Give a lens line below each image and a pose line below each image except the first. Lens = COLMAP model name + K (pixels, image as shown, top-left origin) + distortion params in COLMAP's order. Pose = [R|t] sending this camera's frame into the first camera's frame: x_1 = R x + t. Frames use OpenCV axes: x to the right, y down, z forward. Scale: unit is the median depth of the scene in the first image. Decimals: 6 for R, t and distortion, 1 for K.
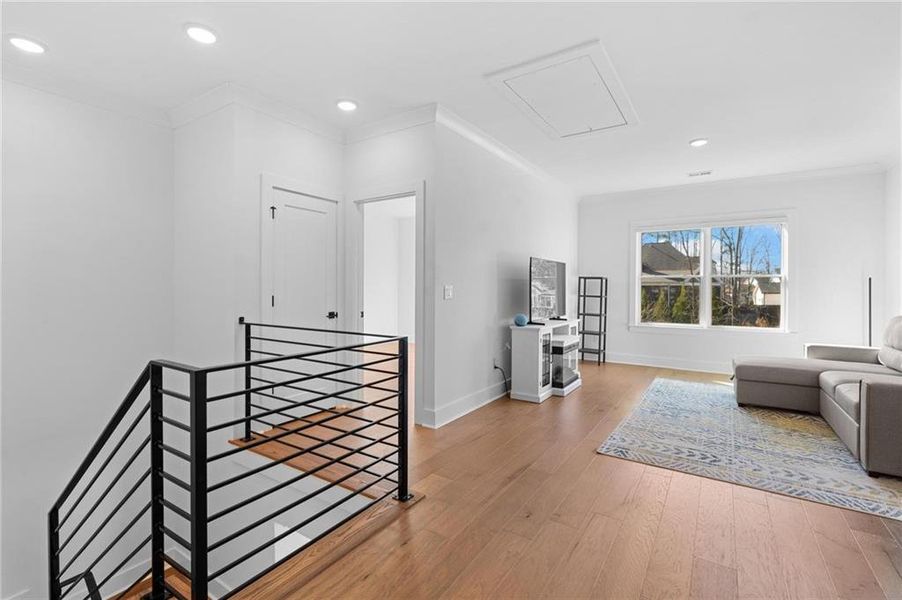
lens RADIAL K [[411.3, 0, 451.0], [0, 411.3, 290.3], [0, 0, 1]] dist [-0.001913, 0.000331]
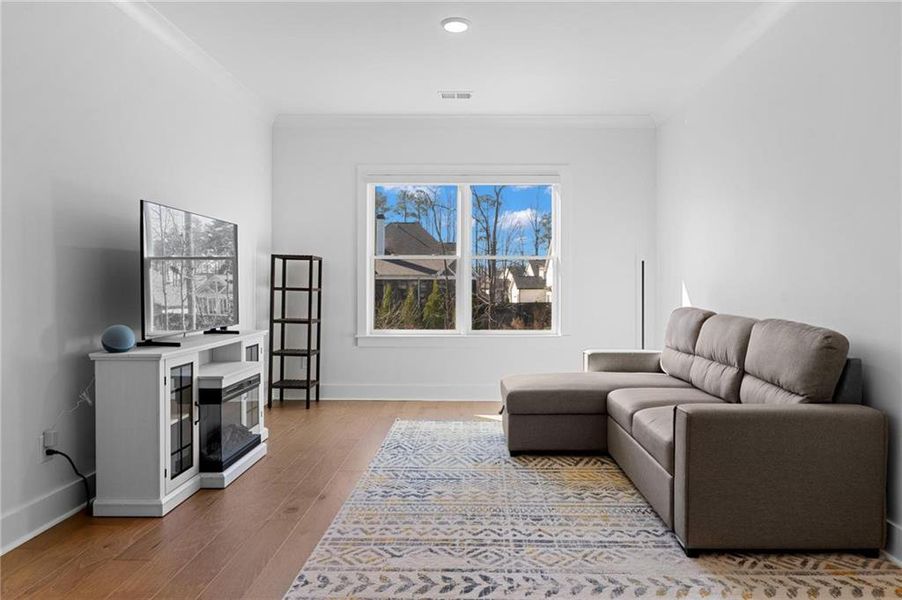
lens RADIAL K [[599.3, 0, 472.6], [0, 599.3, 299.4], [0, 0, 1]] dist [-0.000057, 0.000875]
pose [[0.838862, -0.016671, 0.544089, 0.141817], [0.005854, 0.999749, 0.021606, 0.018208], [-0.544313, -0.014939, 0.838749, 0.244555]]
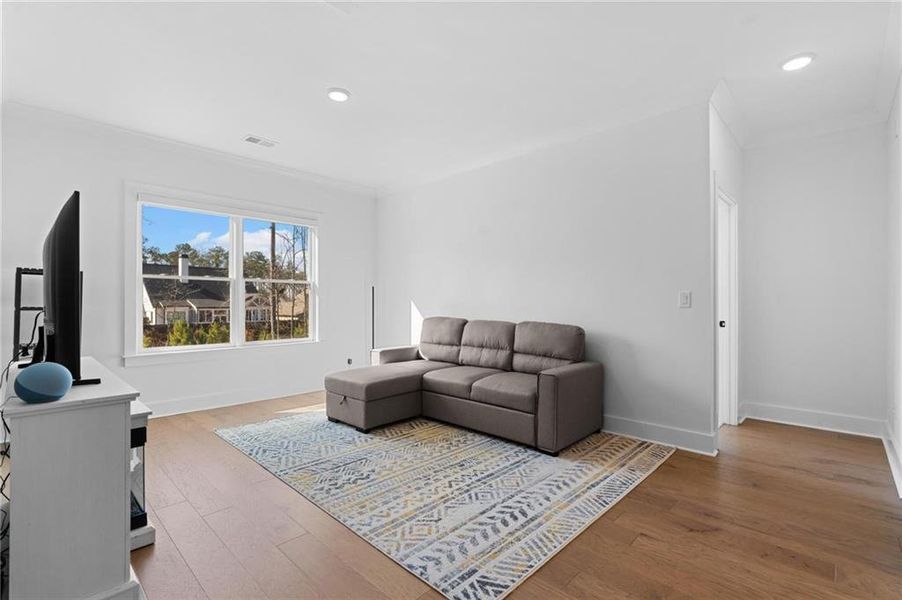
lens RADIAL K [[409.7, 0, 452.1], [0, 409.7, 303.0], [0, 0, 1]] dist [-0.001833, 0.000125]
pose [[0.180662, -0.006553, 0.983523, -0.084906], [0.006797, 0.999962, 0.005414, 0.012407], [-0.983522, 0.005707, 0.180700, 0.645168]]
